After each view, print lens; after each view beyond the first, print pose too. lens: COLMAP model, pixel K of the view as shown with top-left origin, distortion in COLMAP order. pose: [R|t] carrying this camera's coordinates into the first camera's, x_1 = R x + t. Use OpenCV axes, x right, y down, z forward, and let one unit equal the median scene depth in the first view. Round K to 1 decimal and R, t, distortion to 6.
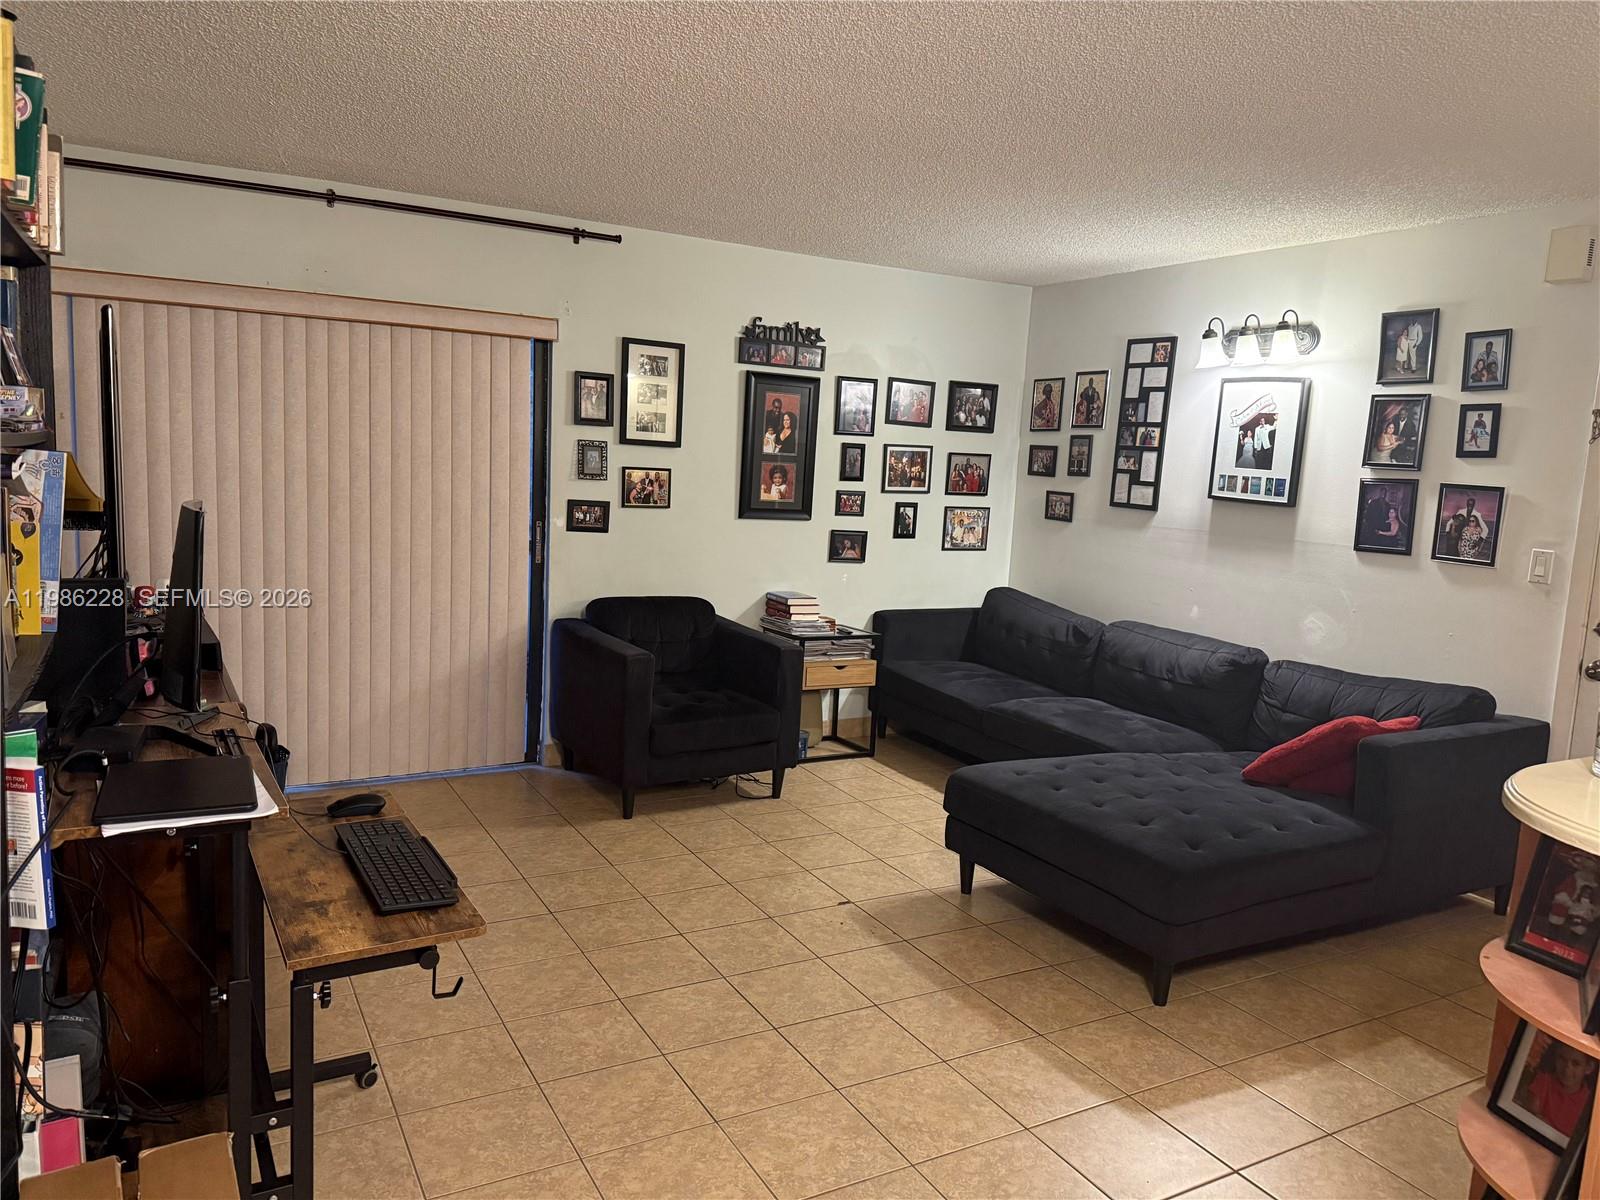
lens RADIAL K [[1127.4, 0, 808.2], [0, 1127.4, 595.6], [0, 0, 1]] dist [0.110225, -0.125184]
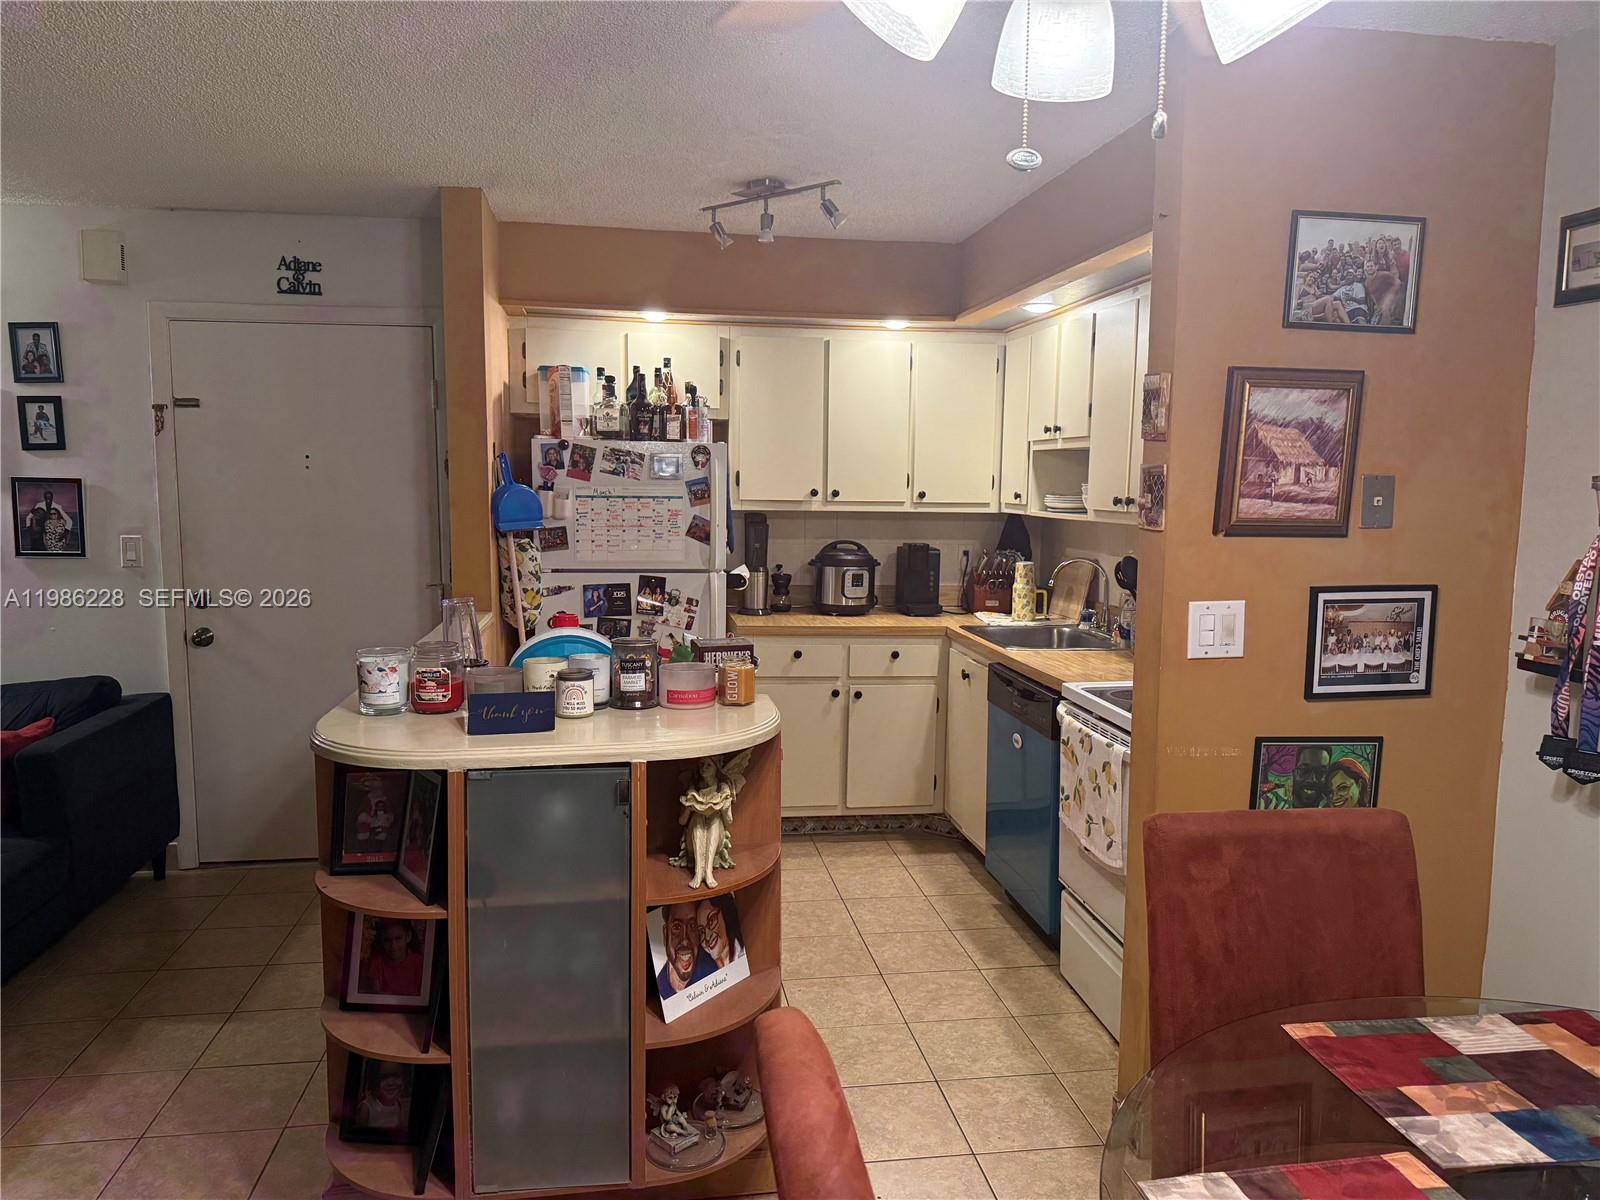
lens RADIAL K [[1127.4, 0, 808.2], [0, 1127.4, 595.6], [0, 0, 1]] dist [0.110225, -0.125184]
pose [[0.349908, -0.147894, 0.925036, -0.131474], [0.126076, 0.985910, 0.109937, -0.022848], [-0.928261, 0.078157, 0.363624, 0.038394]]
